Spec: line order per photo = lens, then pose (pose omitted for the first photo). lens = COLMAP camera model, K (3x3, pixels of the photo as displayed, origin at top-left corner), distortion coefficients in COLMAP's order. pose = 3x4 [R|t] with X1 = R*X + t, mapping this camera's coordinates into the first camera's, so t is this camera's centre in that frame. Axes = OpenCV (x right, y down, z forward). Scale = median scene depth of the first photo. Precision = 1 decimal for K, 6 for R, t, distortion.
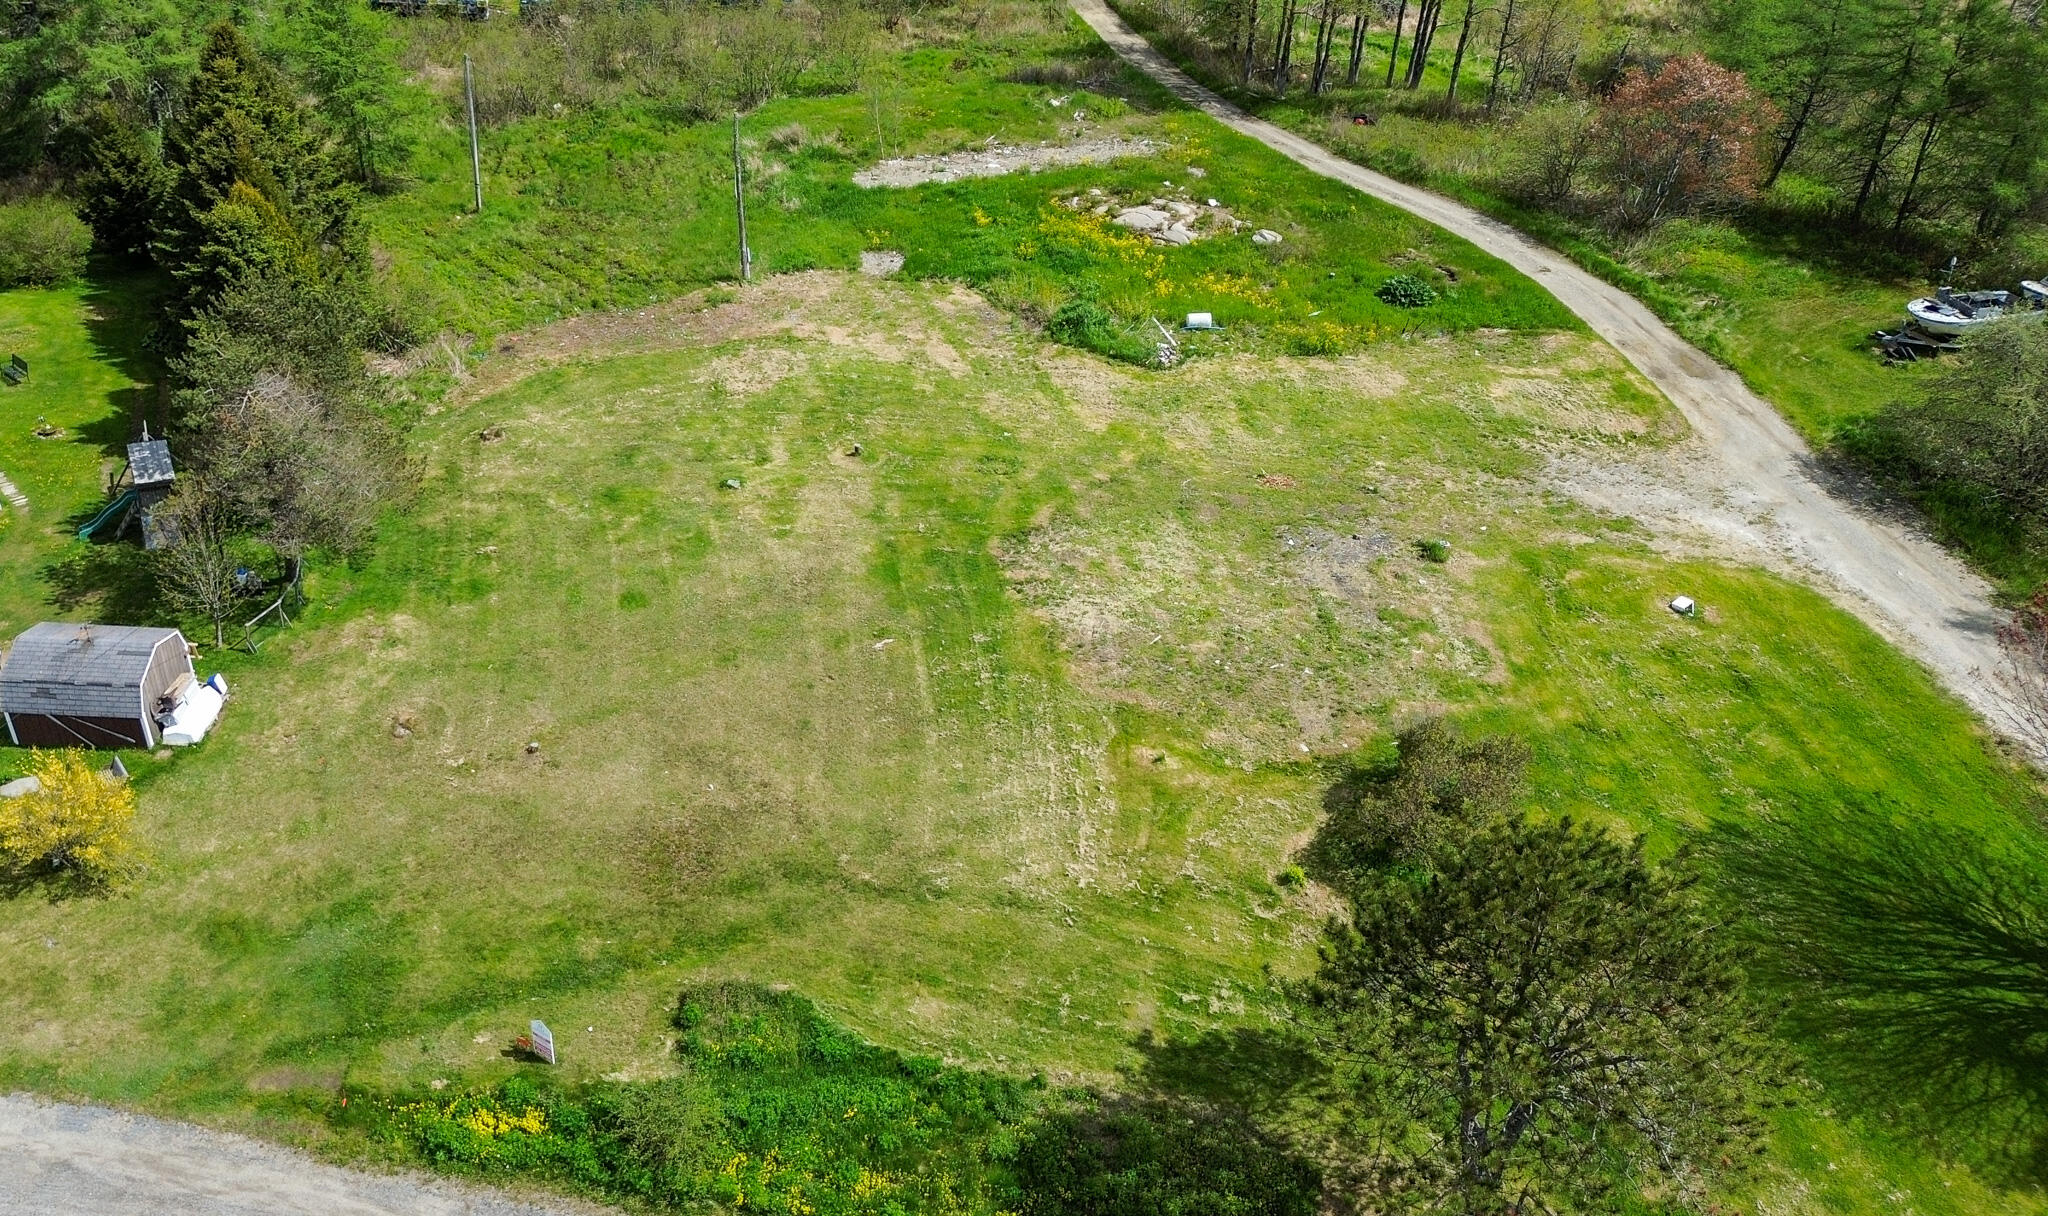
lens RADIAL K [[1716.8, 0, 841.3], [0, 1716.8, 668.4], [0, 0, 1]] dist [0.067993, -0.069020]
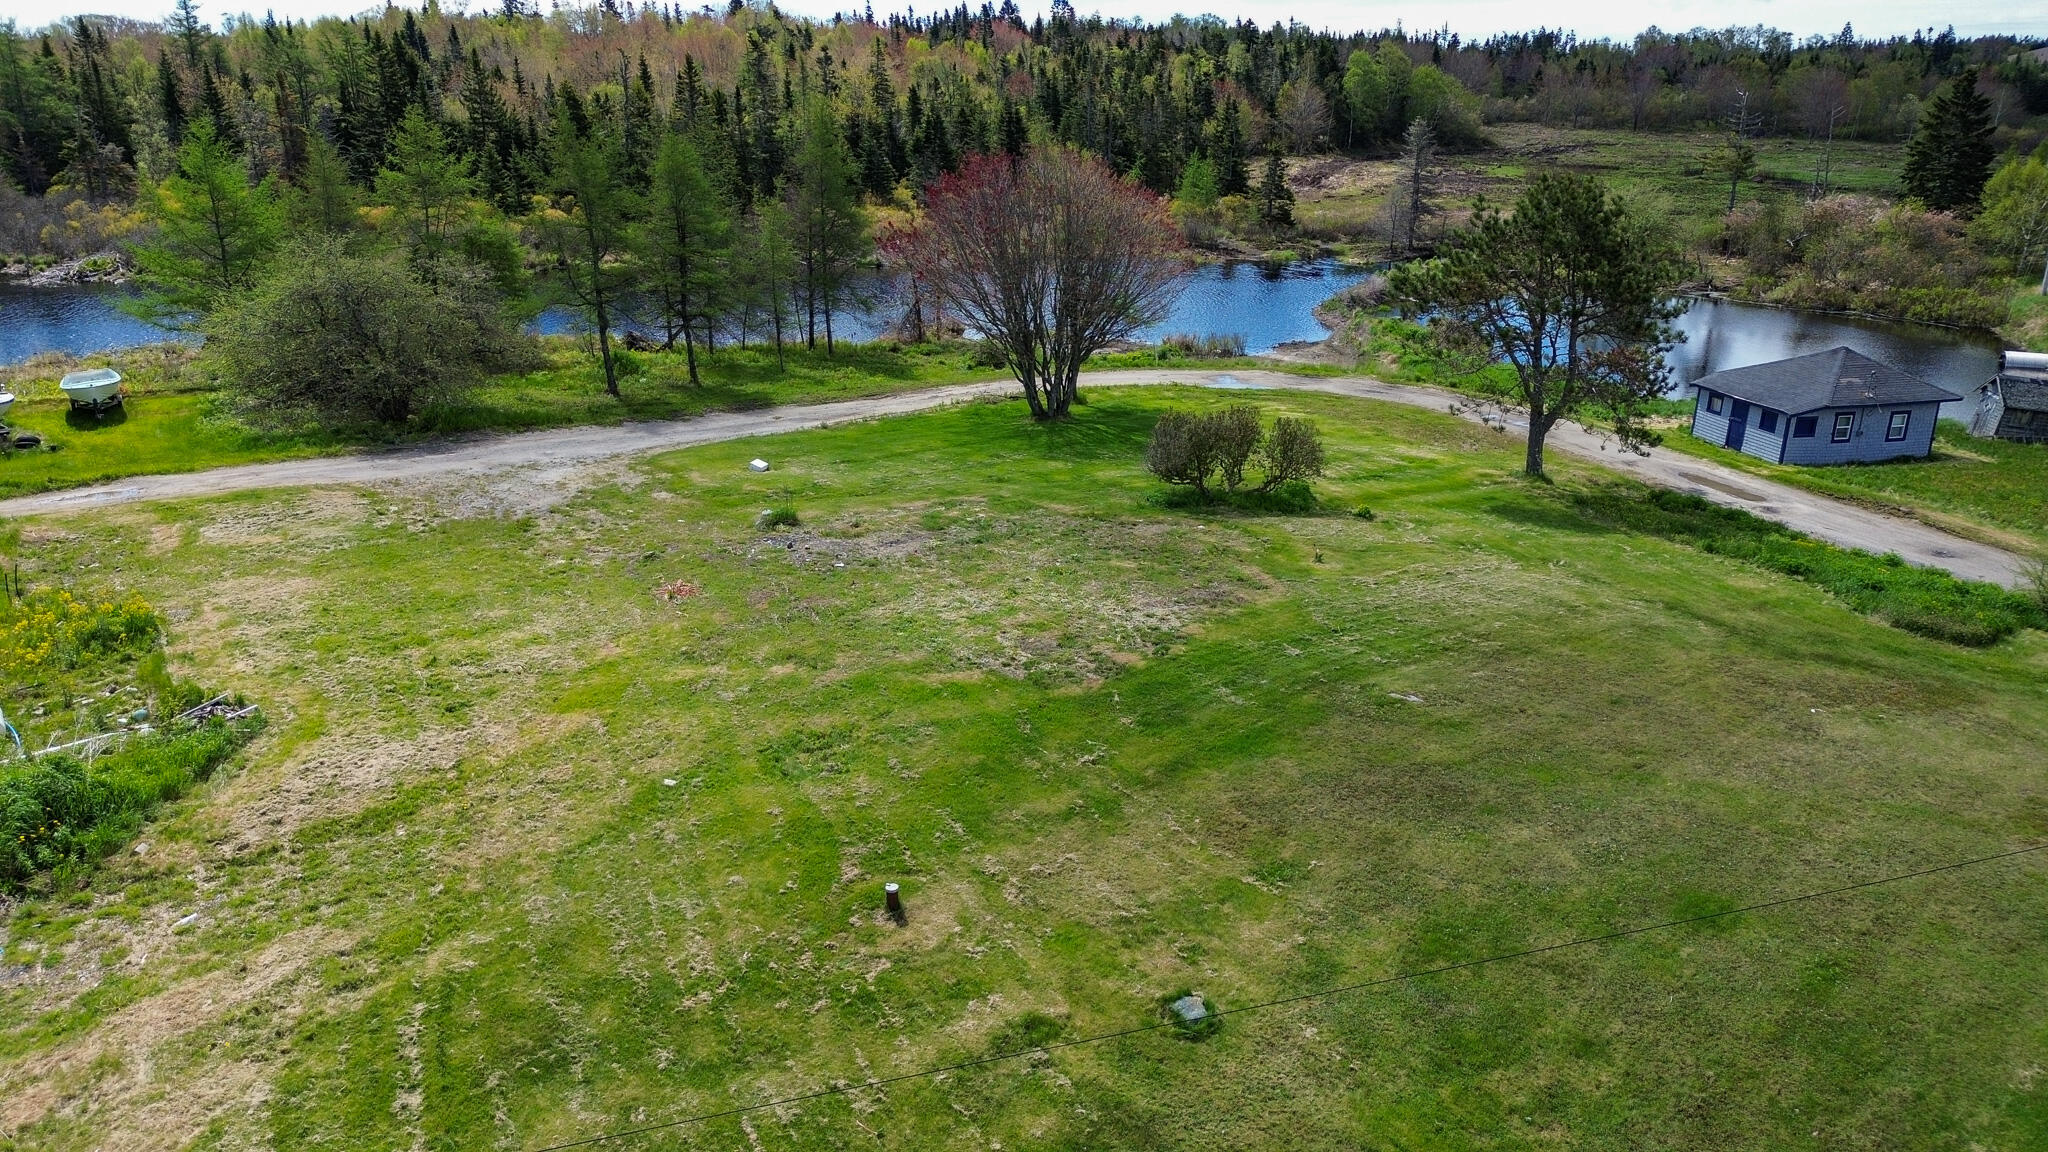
lens RADIAL K [[1441.7, 0, 1026.3], [0, 1441.7, 563.6], [0, 0, 1]] dist [0.079909, -0.081468]
pose [[-0.591606, -0.258231, 0.763753, -0.272777], [0.446253, 0.684084, 0.576964, -0.393303], [-0.671461, 0.682163, -0.289472, 1.083830]]
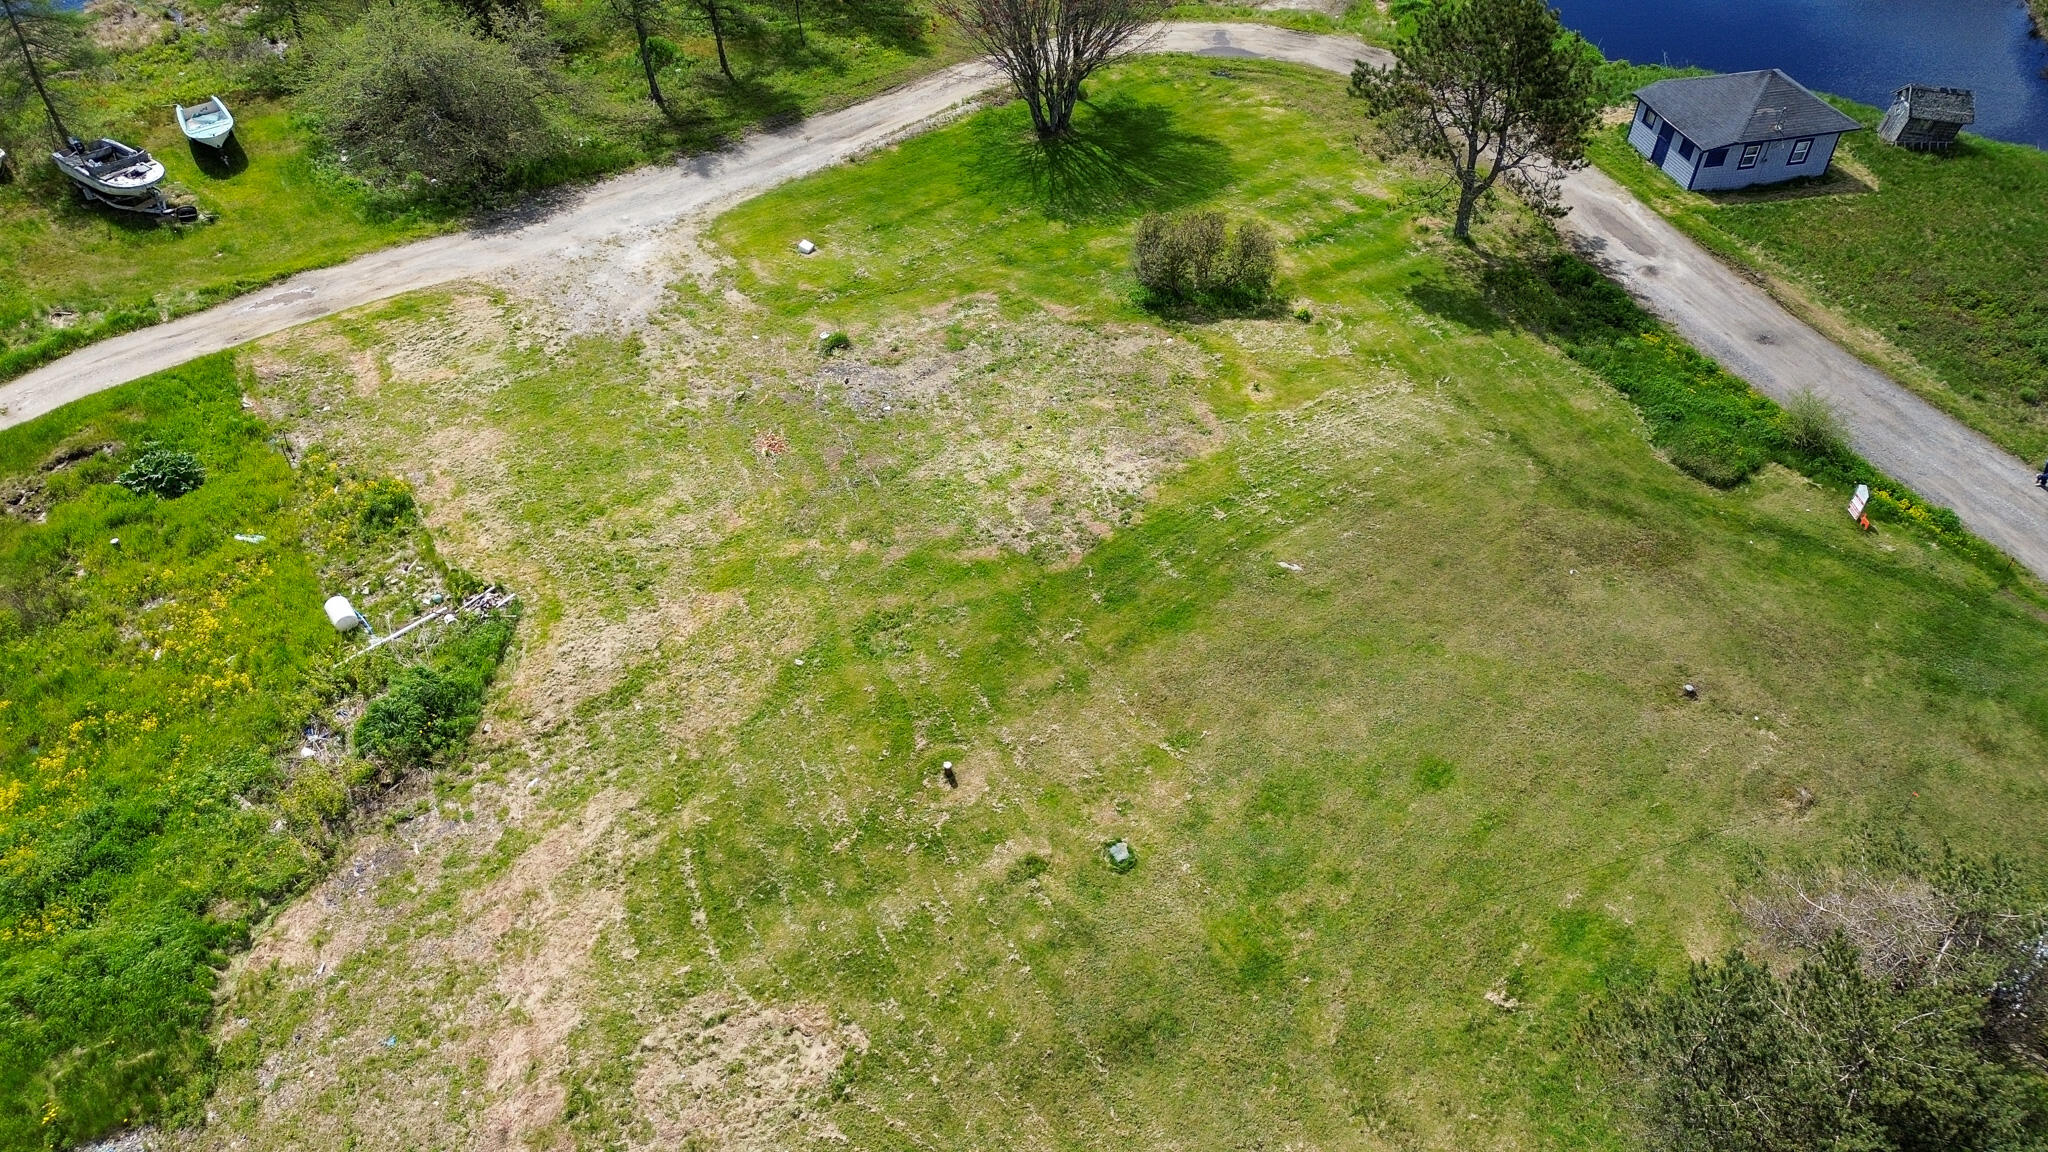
lens RADIAL K [[1441.7, 0, 1026.5], [0, 1441.7, 564.8], [0, 0, 1]] dist [0.079909, -0.081468]
pose [[-0.588176, -0.539835, 0.602185, -0.336683], [0.449316, 0.400984, 0.798328, -0.651248], [-0.672432, 0.740129, 0.006707, 0.965486]]
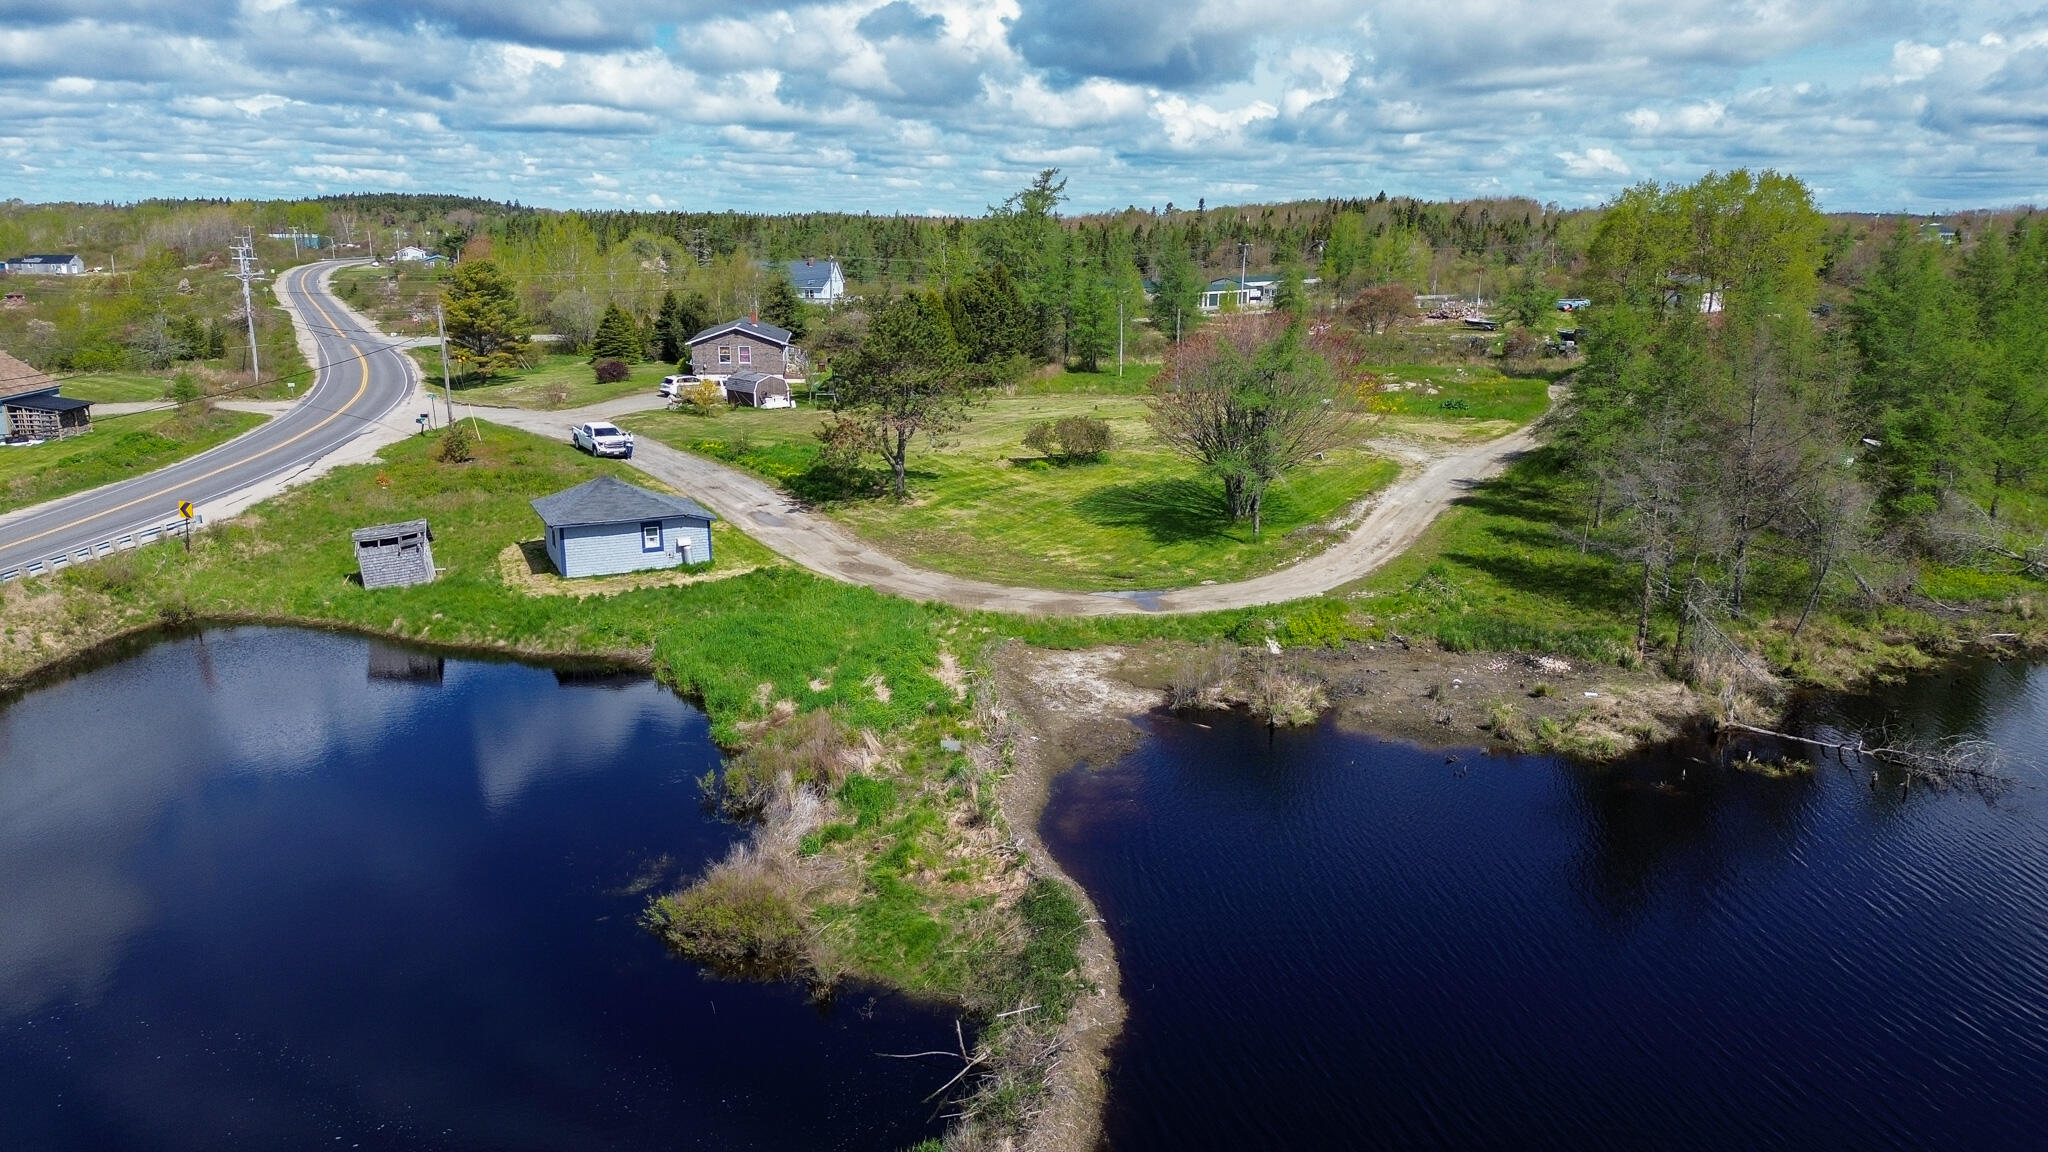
lens RADIAL K [[1441.7, 0, 1026.5], [0, 1441.7, 580.8], [0, 0, 1]] dist [0.079909, -0.081468]
pose [[0.753827, 0.153111, -0.638985, 1.195098], [-0.371242, 0.901627, -0.221920, 0.531018], [0.542148, 0.404507, 0.736512, -0.305803]]
